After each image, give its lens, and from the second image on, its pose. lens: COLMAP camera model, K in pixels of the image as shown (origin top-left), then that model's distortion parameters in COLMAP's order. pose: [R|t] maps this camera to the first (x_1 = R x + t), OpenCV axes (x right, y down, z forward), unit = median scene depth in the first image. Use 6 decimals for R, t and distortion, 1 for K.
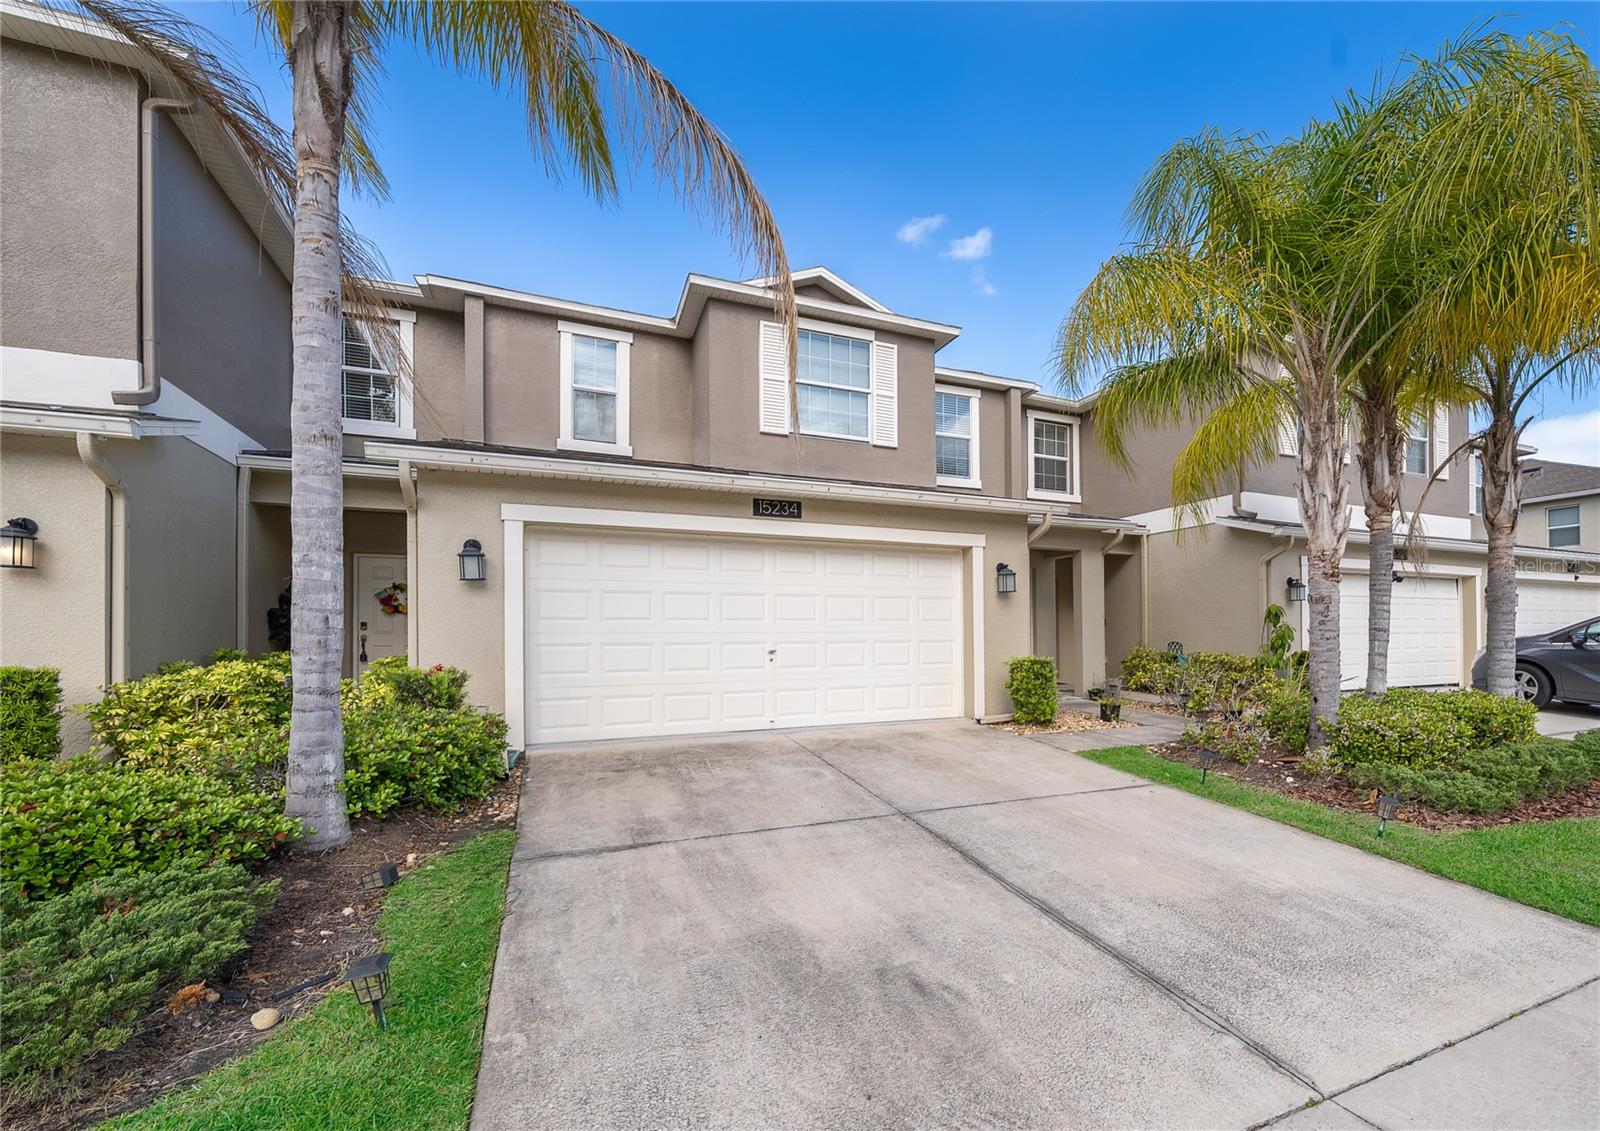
lens RADIAL K [[661.2, 0, 802.9], [0, 661.2, 637.0], [0, 0, 1]] dist [-0.008393, 0.000111]
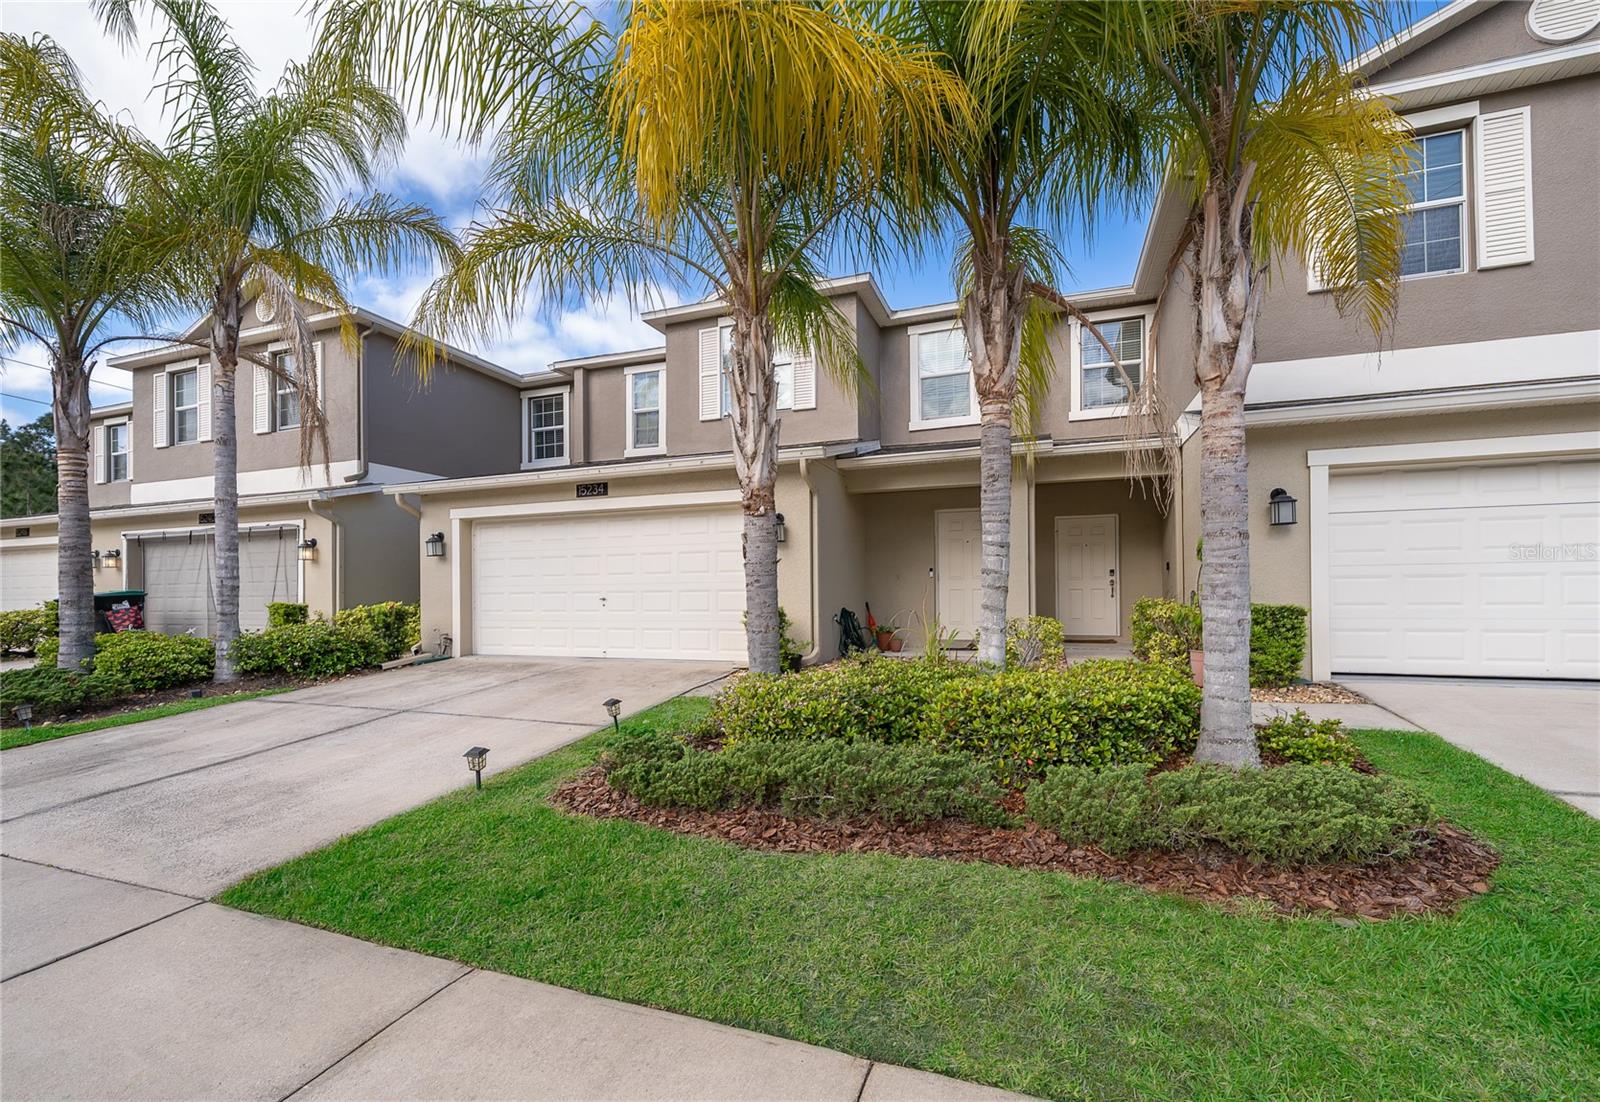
lens RADIAL K [[595.3, 0, 803.1], [0, 595.3, 586.0], [0, 0, 1]] dist [0.000749, -0.000042]
pose [[0.764120, -0.010615, -0.644986, 1.057324], [0.007290, 0.999943, -0.007821, 0.009285], [0.645033, 0.001274, 0.764154, 0.367849]]
